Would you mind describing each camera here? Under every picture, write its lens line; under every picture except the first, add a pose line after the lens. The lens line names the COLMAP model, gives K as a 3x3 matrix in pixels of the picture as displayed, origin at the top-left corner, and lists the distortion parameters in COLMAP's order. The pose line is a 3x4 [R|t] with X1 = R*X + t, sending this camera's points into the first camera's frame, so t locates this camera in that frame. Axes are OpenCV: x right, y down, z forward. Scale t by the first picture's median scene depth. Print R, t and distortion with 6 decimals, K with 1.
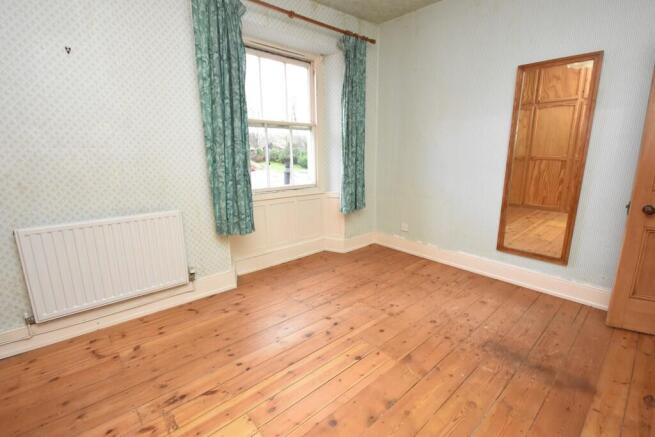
lens RADIAL K [[298.2, 0, 333.5], [0, 298.2, 219.2], [0, 0, 1]] dist [-0.004405, -0.001400]
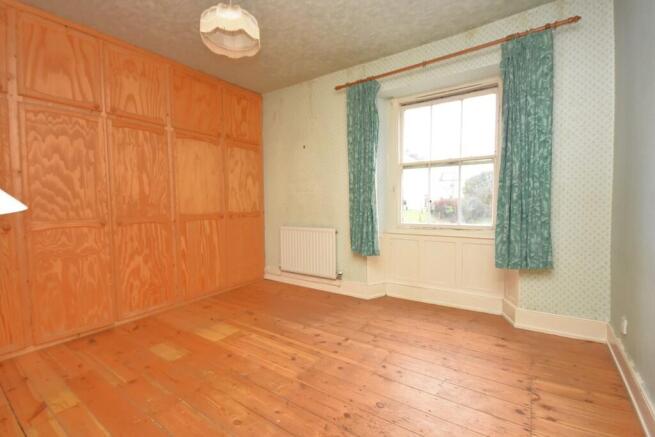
lens RADIAL K [[298.2, 0, 333.3], [0, 298.2, 220.1], [0, 0, 1]] dist [-0.004405, -0.001400]
pose [[0.226288, 0.051362, -0.972705, 0.791551], [-0.200004, 0.979781, 0.005208, -0.066353], [0.953306, 0.193366, 0.231986, 0.499498]]
